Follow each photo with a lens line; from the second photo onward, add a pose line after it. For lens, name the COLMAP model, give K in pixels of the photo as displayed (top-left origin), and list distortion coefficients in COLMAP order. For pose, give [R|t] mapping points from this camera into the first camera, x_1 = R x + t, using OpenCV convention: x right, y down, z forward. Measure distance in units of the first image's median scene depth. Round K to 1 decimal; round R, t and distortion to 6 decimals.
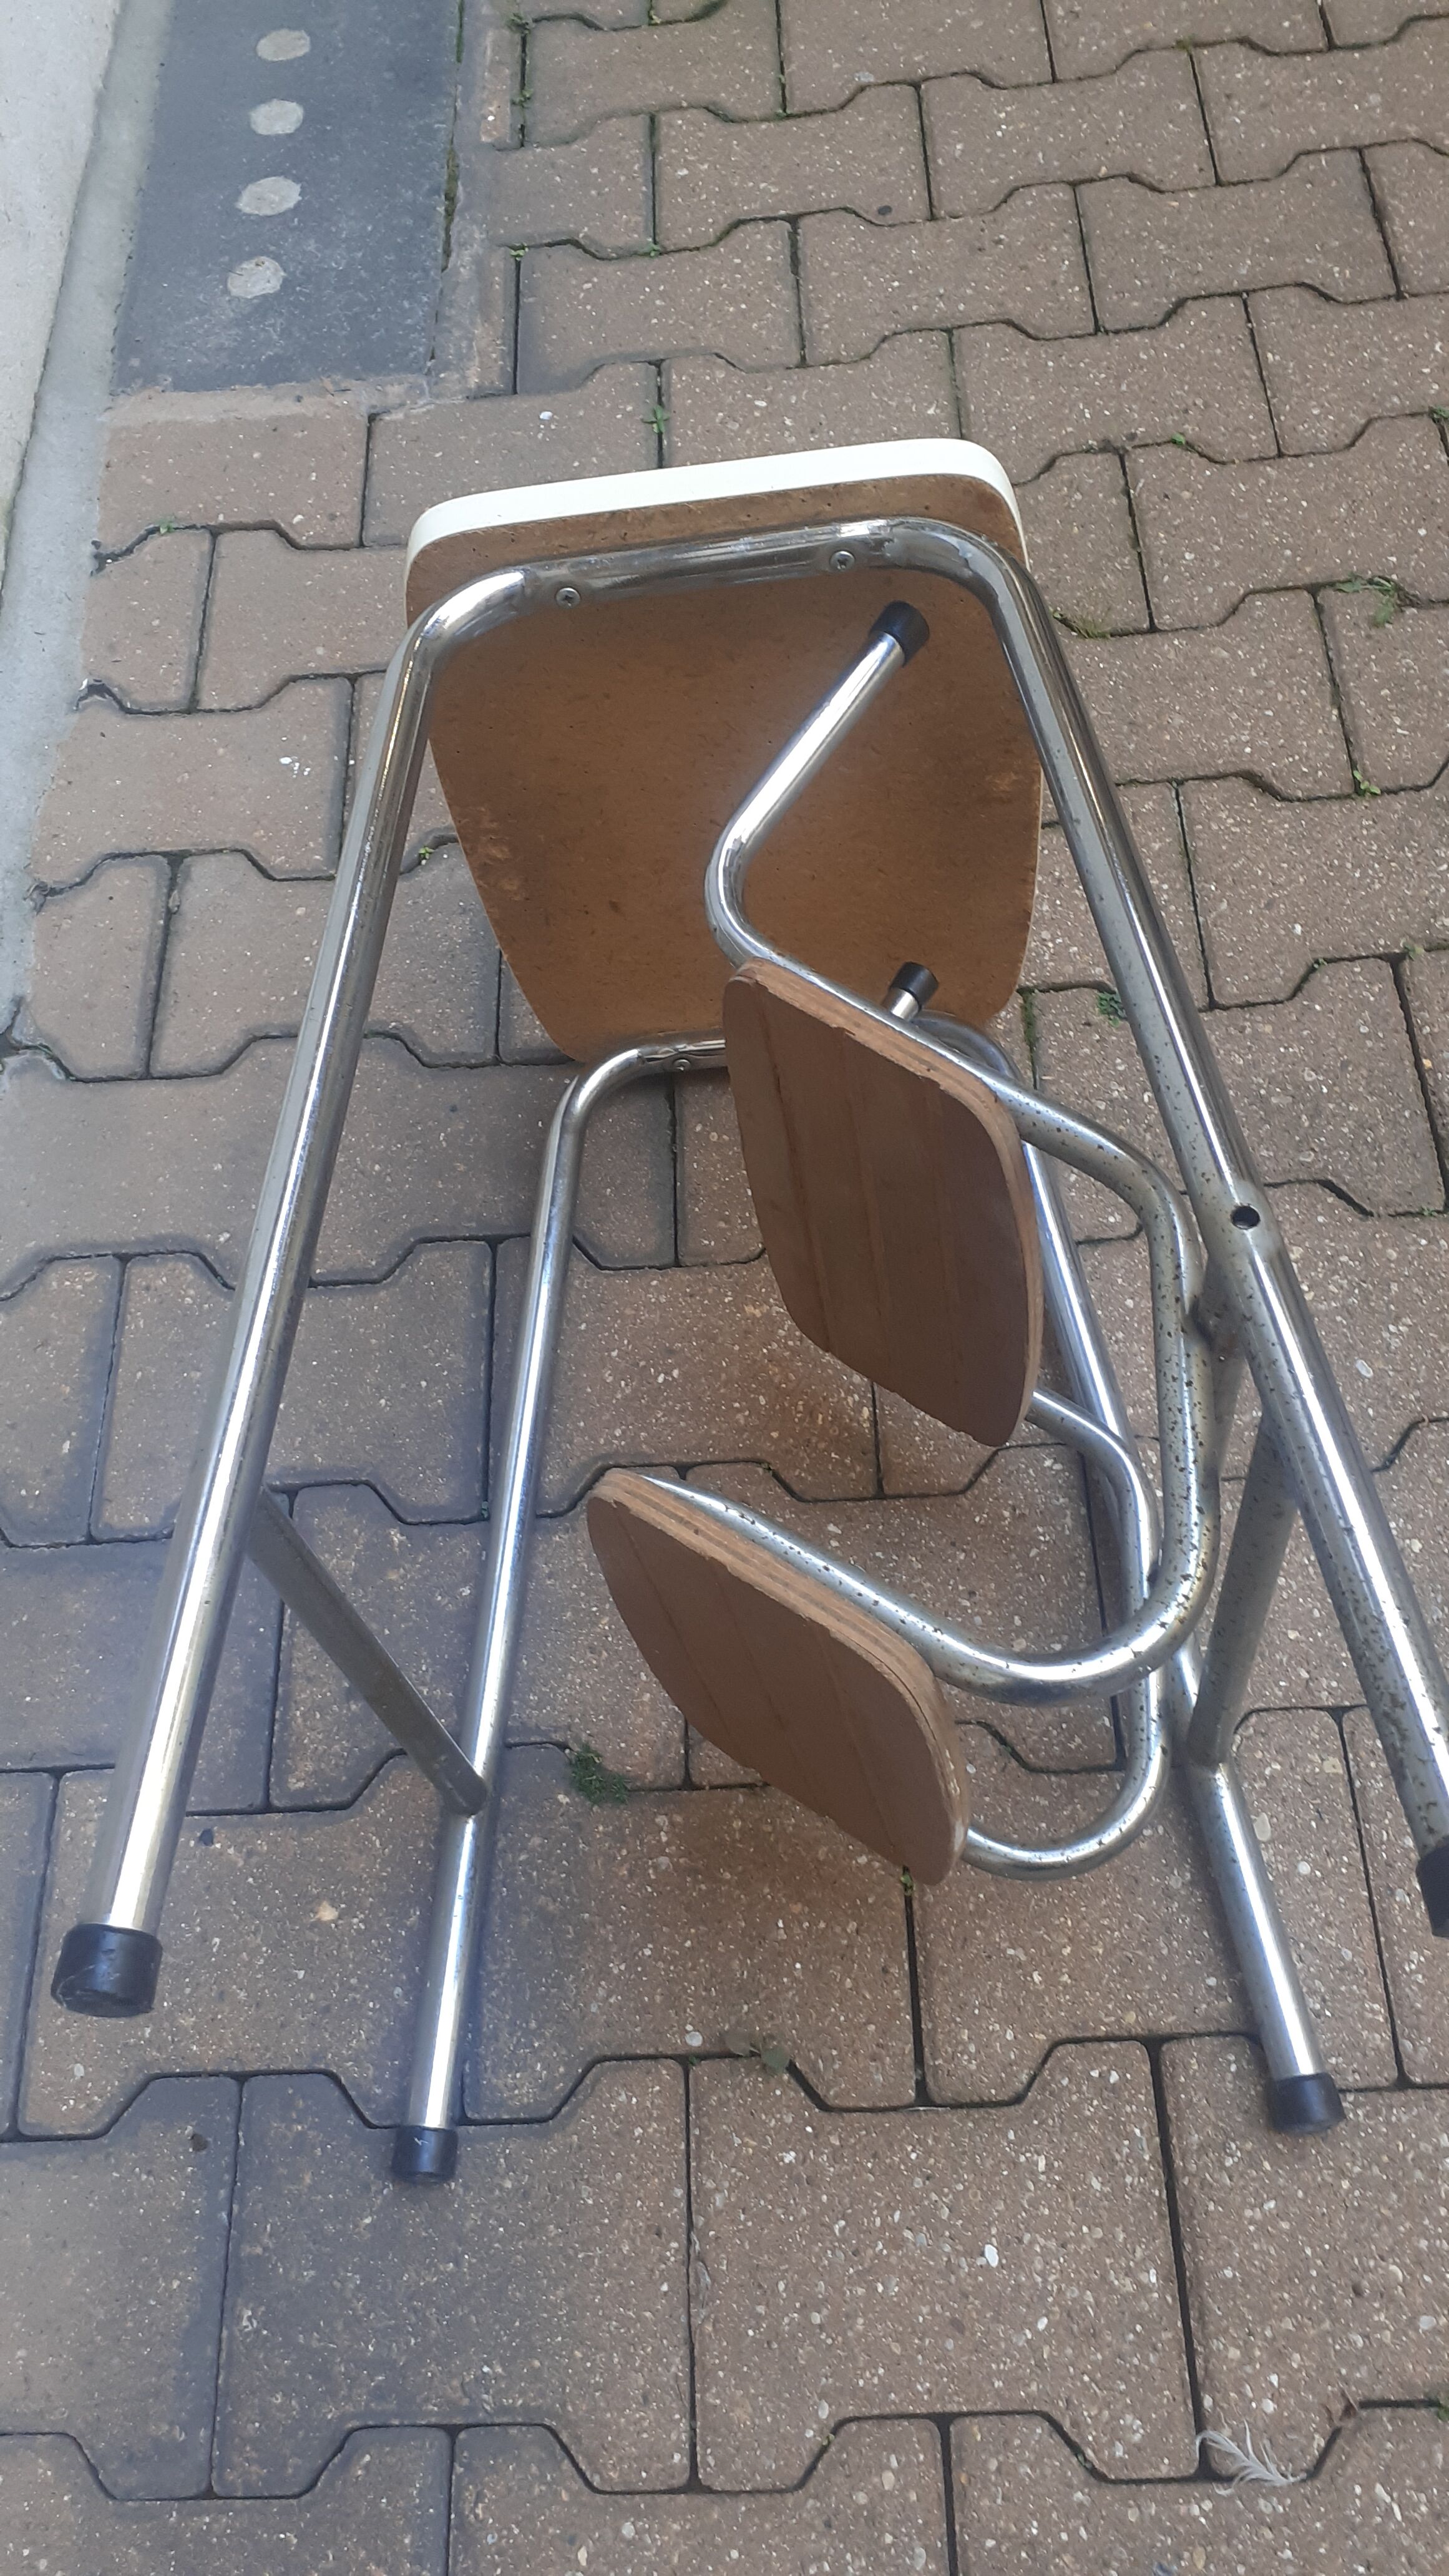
lens RADIAL K [[2070.0, 0, 700.4], [0, 2070.0, 1330.6], [0, 0, 1]] dist [0.035422, -0.057787]
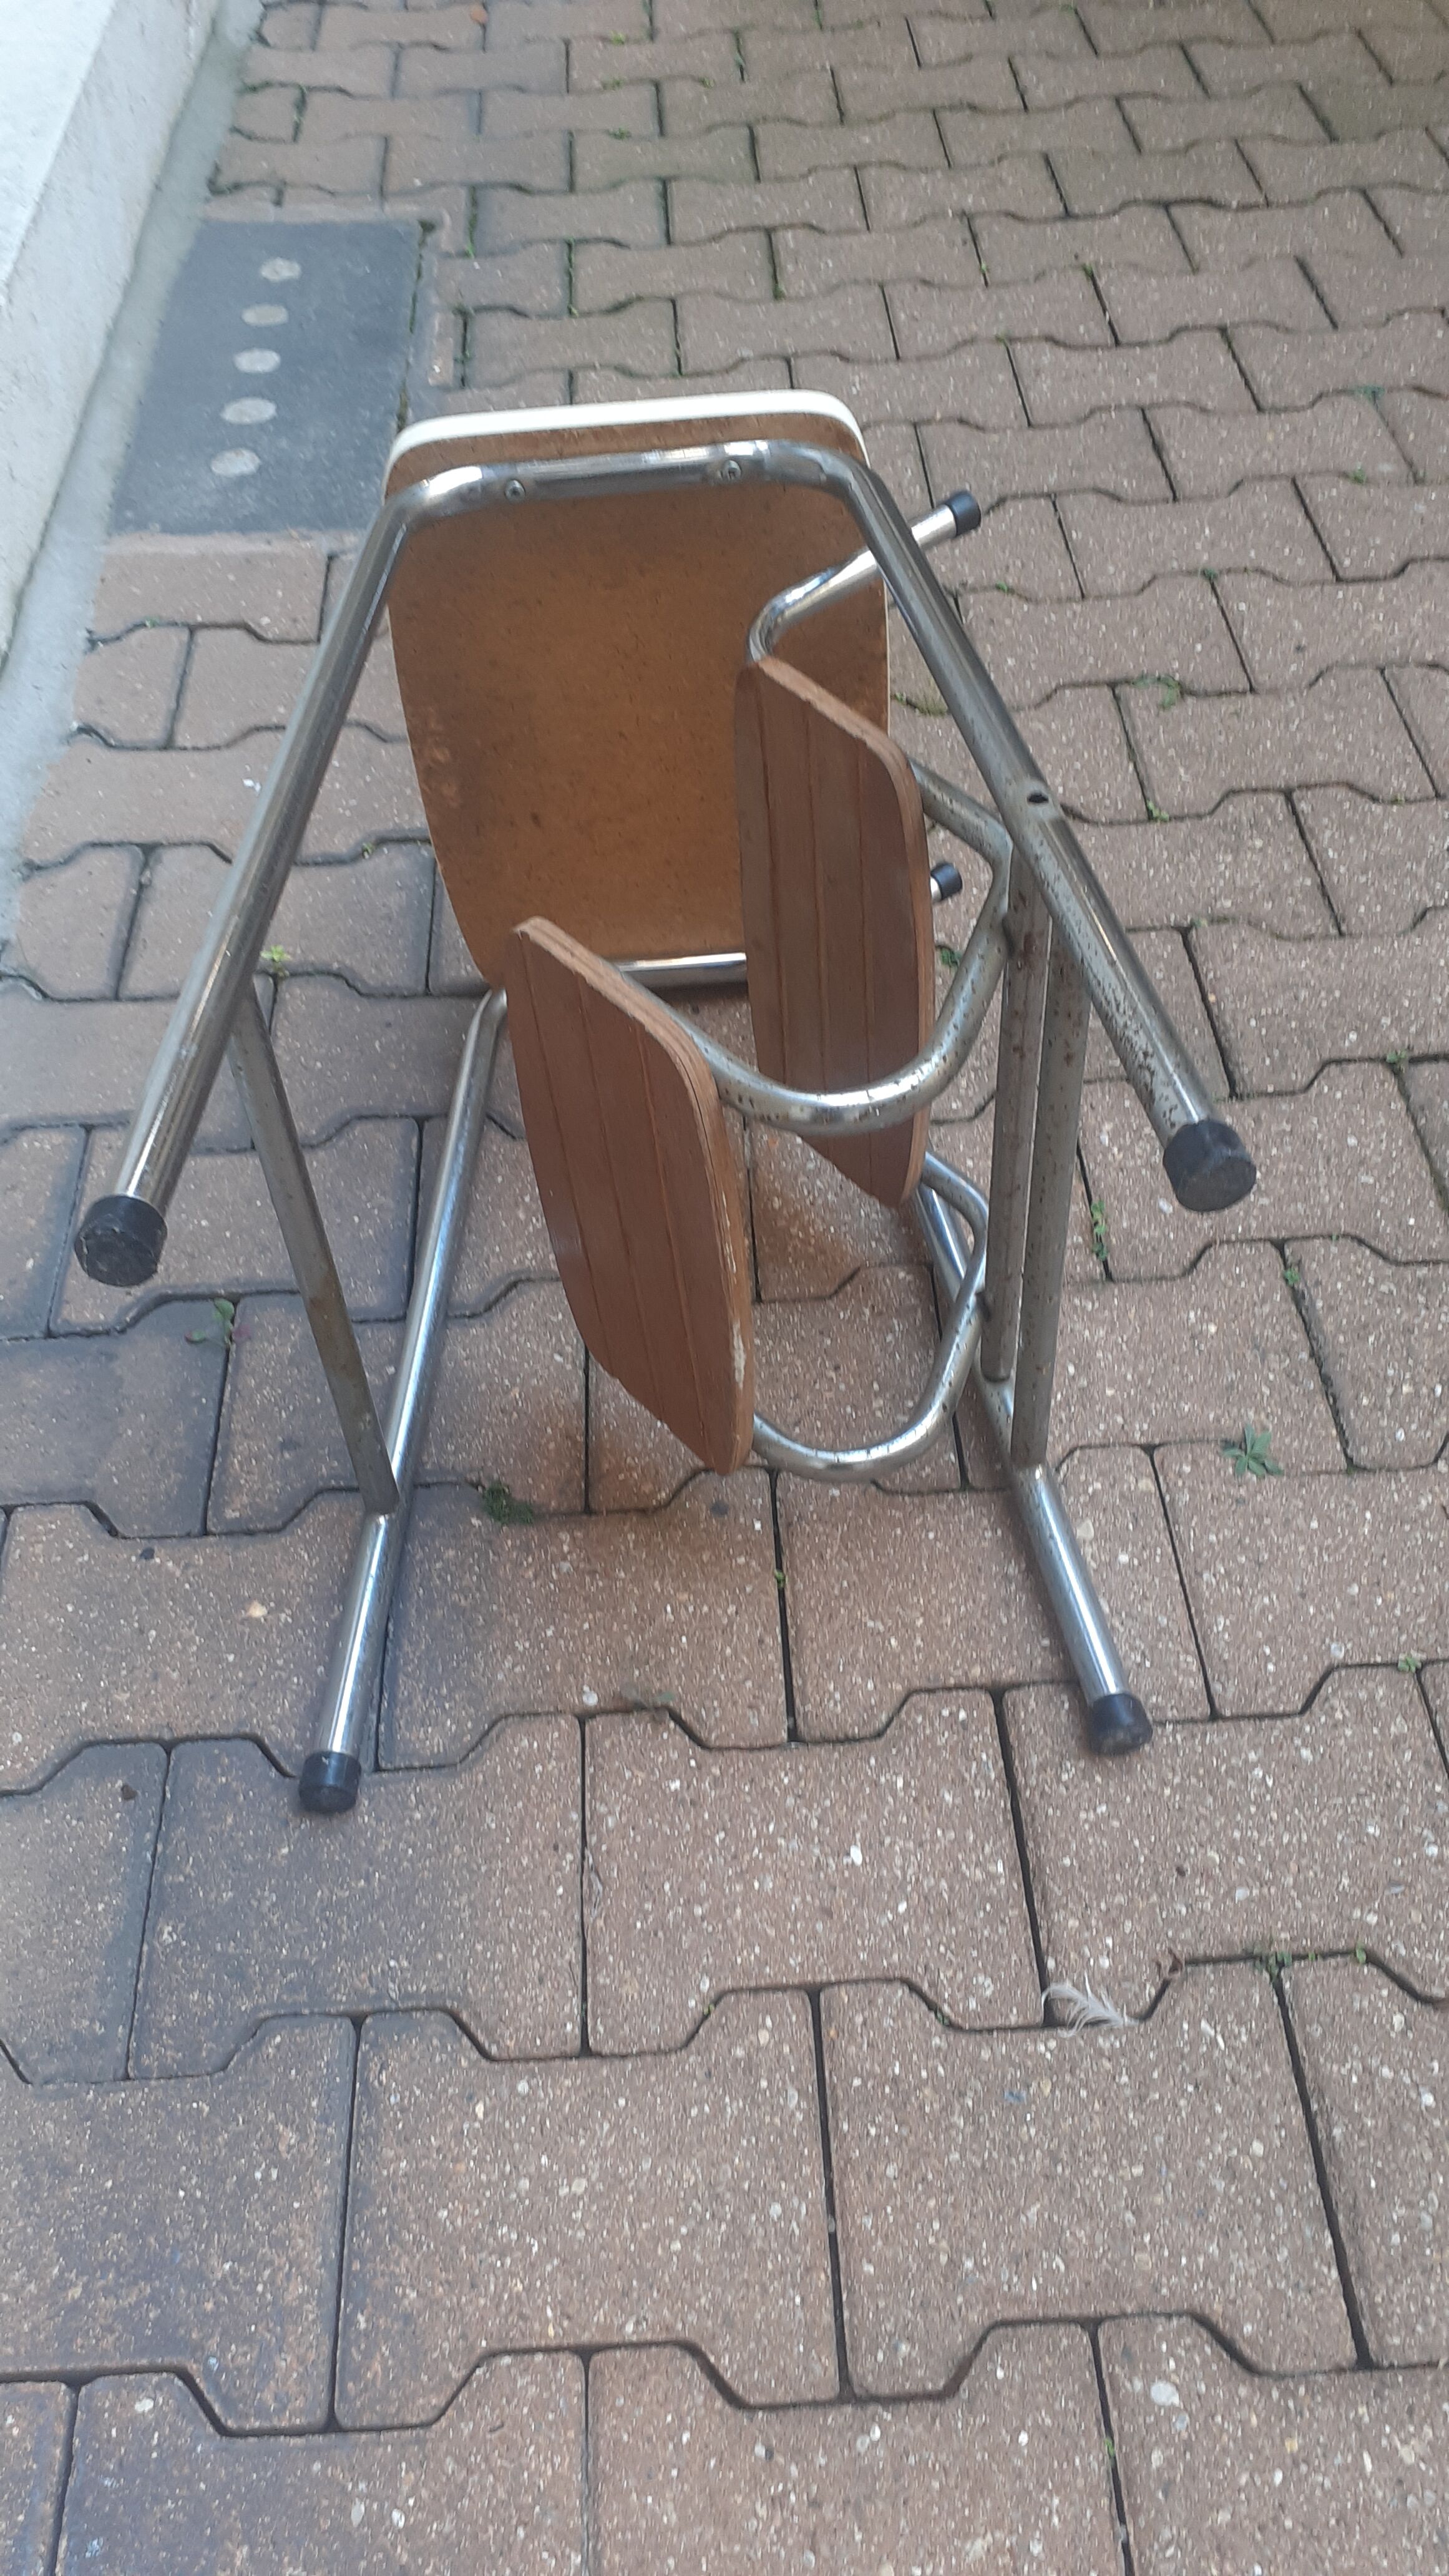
lens RADIAL K [[2070.0, 0, 713.0], [0, 2070.0, 1311.1], [0, 0, 1]] dist [0.035422, -0.057787]
pose [[0.997335, 0.024389, 0.068760, -0.018322], [-0.008971, 0.976313, -0.216176, 0.369731], [-0.072404, 0.214983, 0.973930, -0.124858]]
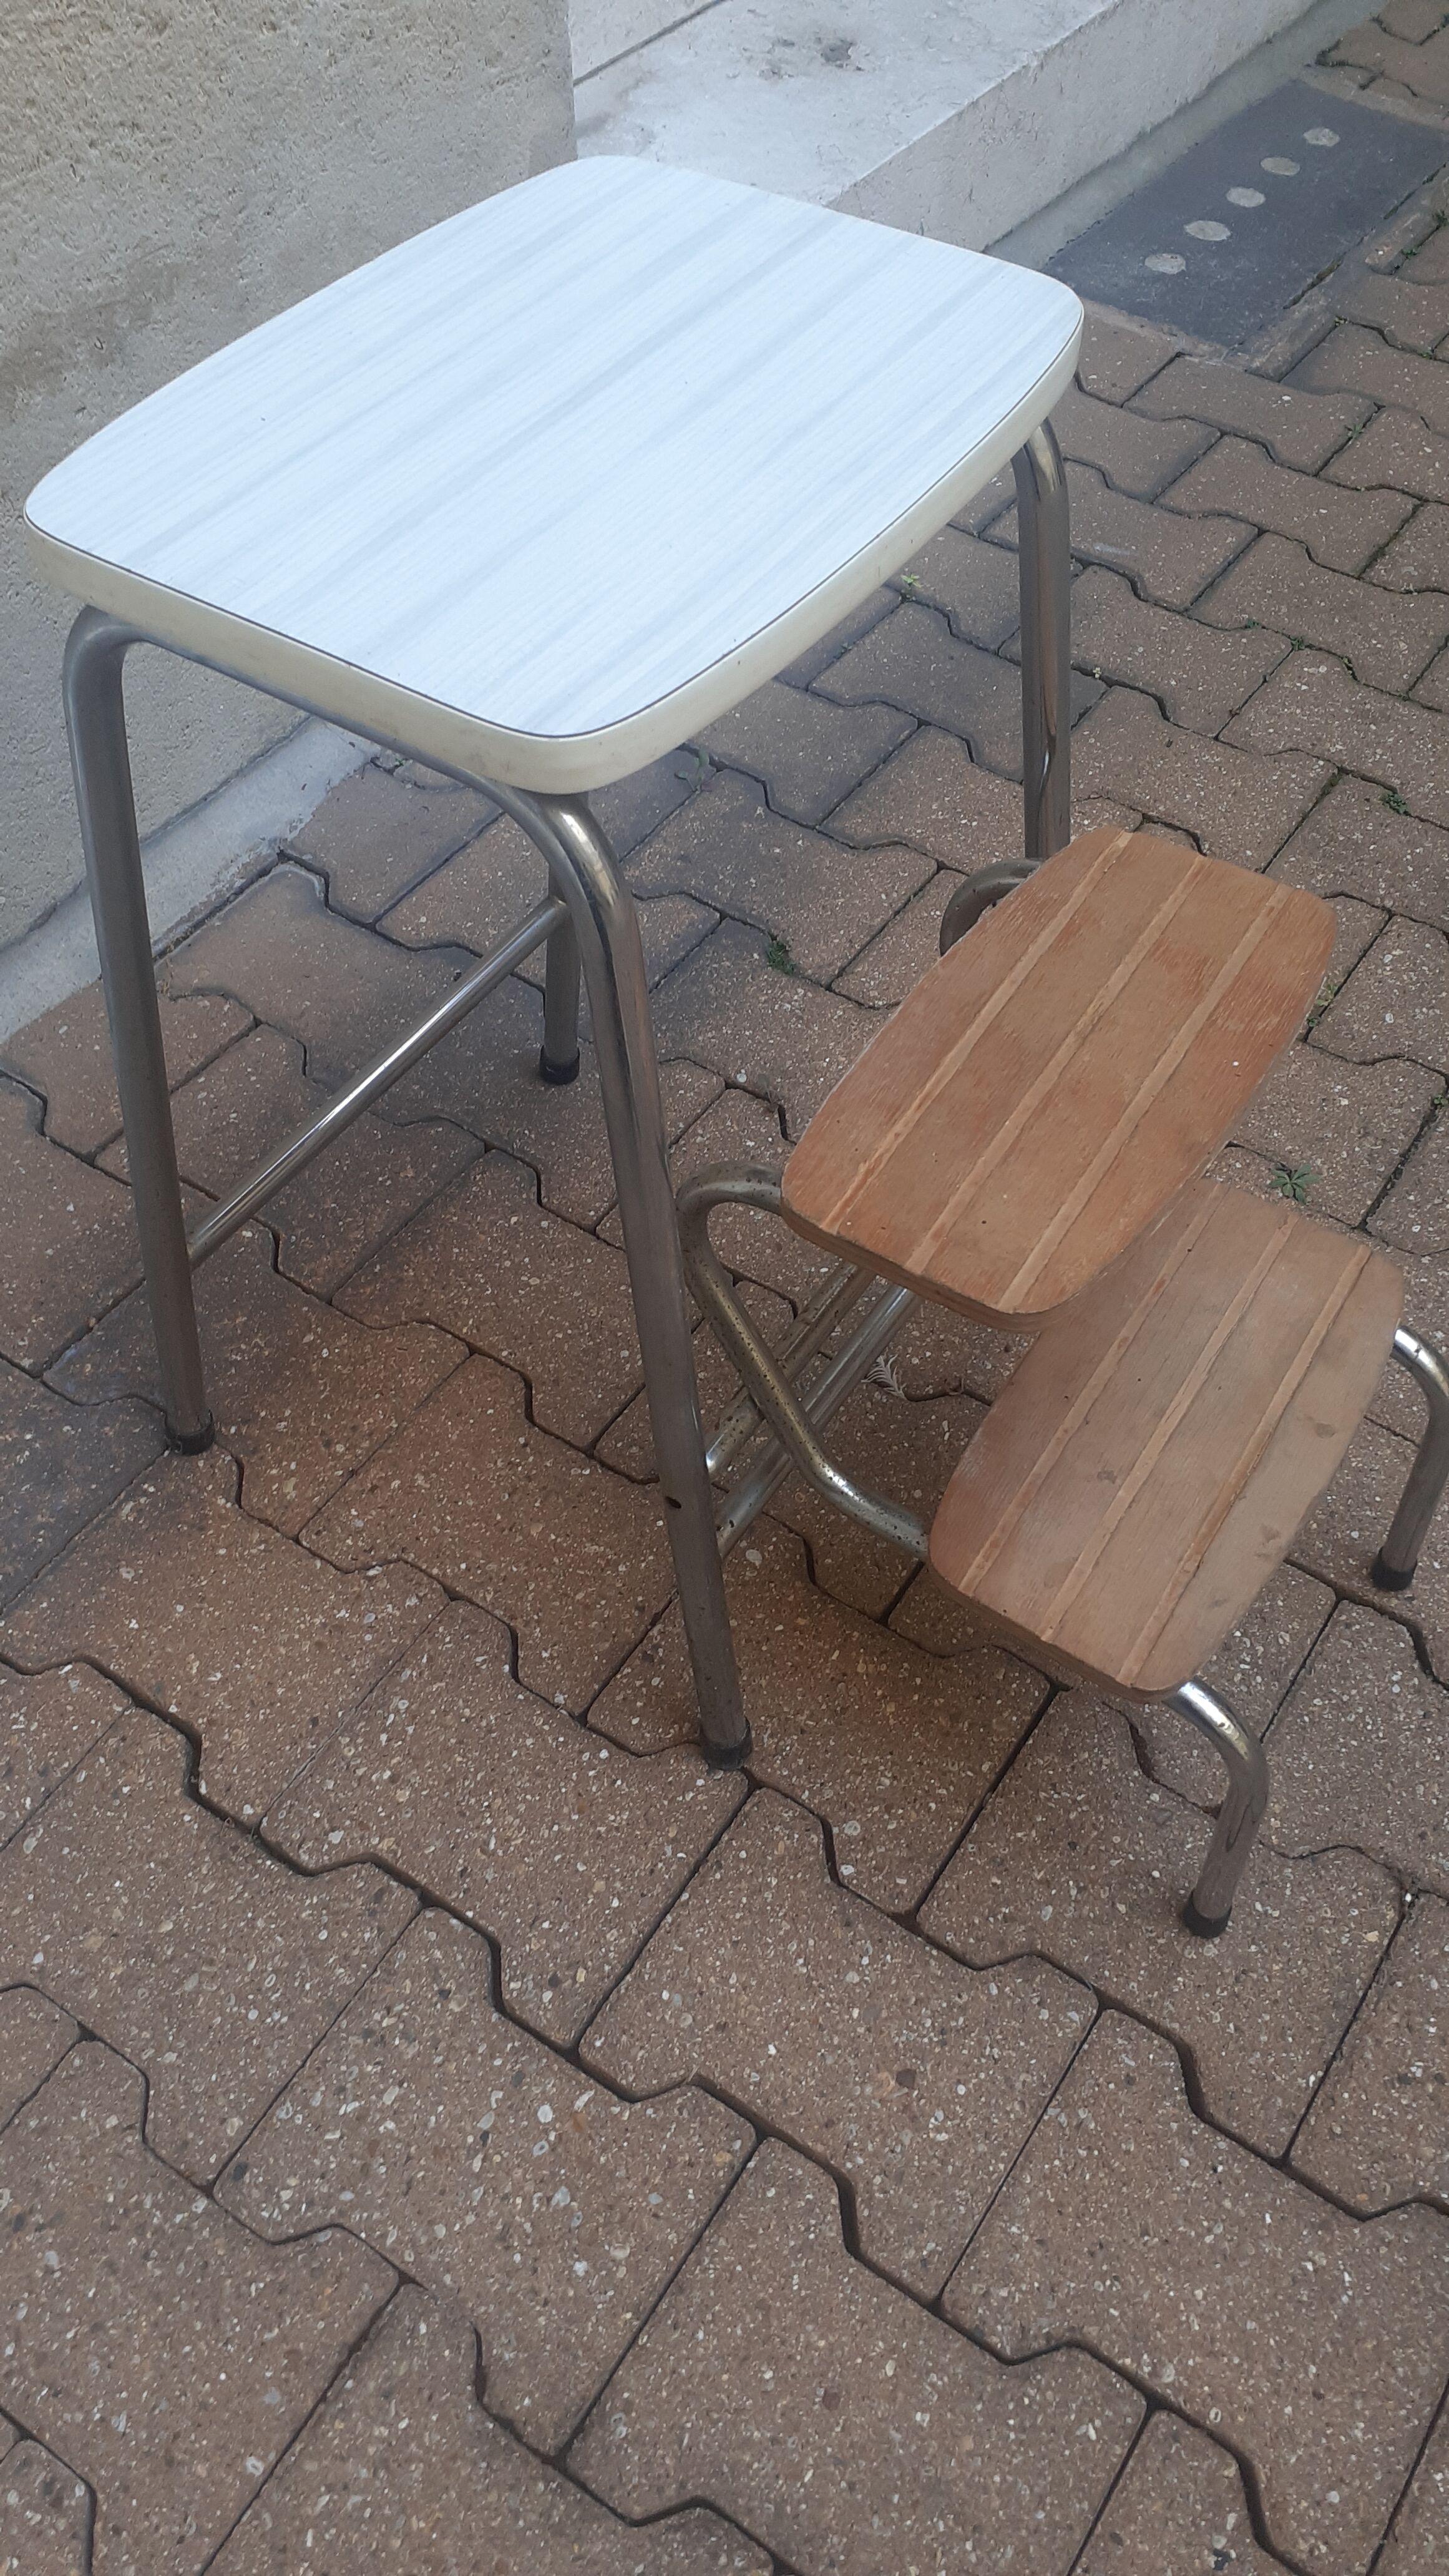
lens RADIAL K [[2070.0, 0, 733.1], [0, 2070.0, 1295.5], [0, 0, 1]] dist [0.035422, -0.057787]
pose [[0.813673, 0.519024, -0.261820, 0.470975], [-0.555319, 0.827176, -0.086028, 0.603987], [0.171921, 0.215392, 0.961275, -0.439336]]
